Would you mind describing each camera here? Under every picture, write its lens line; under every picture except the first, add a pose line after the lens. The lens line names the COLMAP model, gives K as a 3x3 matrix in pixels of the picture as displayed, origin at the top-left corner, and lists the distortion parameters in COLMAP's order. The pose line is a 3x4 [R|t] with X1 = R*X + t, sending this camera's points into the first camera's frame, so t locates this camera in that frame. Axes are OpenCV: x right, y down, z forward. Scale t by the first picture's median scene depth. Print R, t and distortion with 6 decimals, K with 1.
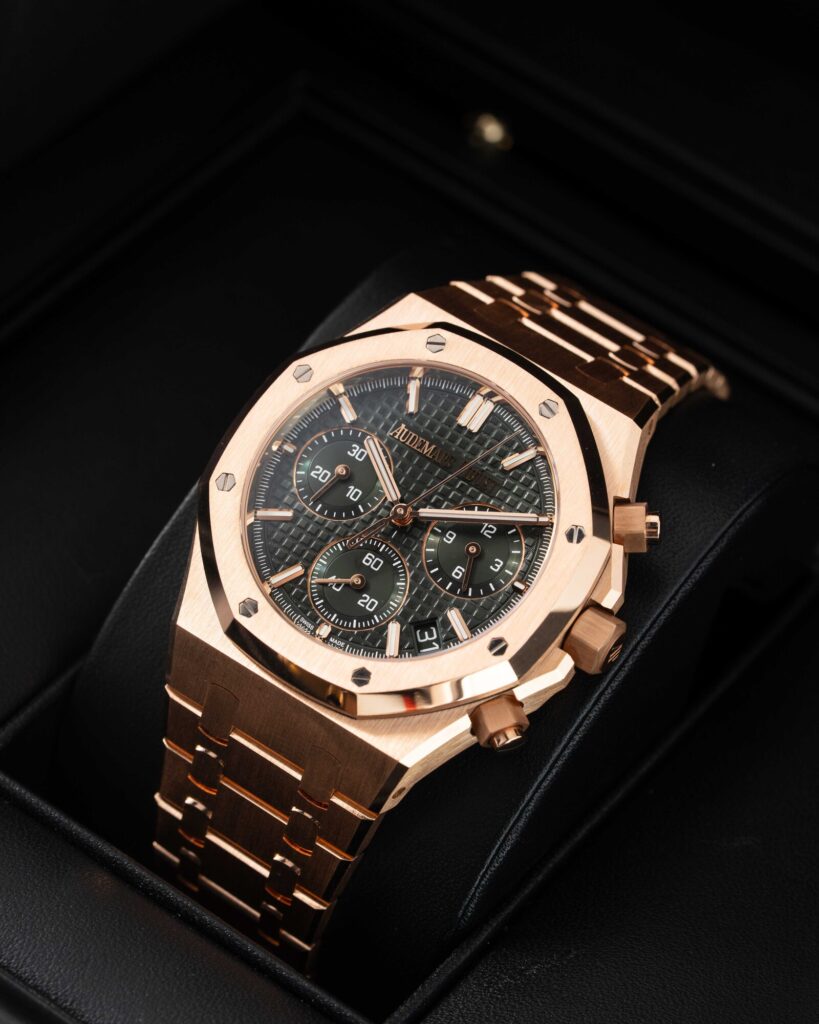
lens RADIAL K [[4929.3, 0, 409.5], [0, 4929.3, 512.0], [0, 0, 1]] dist [-0.172979, -8.157285]
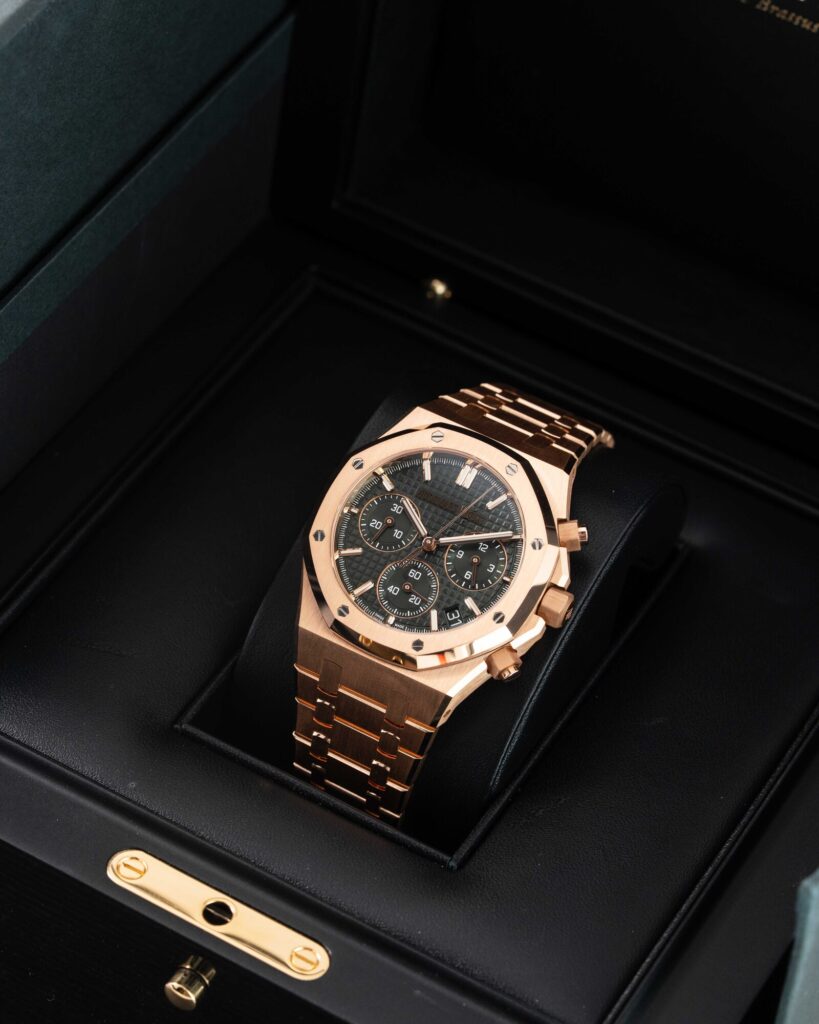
lens RADIAL K [[4929.3, 0, 409.5], [0, 4929.3, 512.0], [0, 0, 1]] dist [-0.172979, -8.157285]
pose [[0.993029, -0.109713, 0.043095, -0.076849], [0.109576, 0.993963, 0.005530, -0.019554], [-0.043442, -0.000769, 0.999056, -0.625799]]
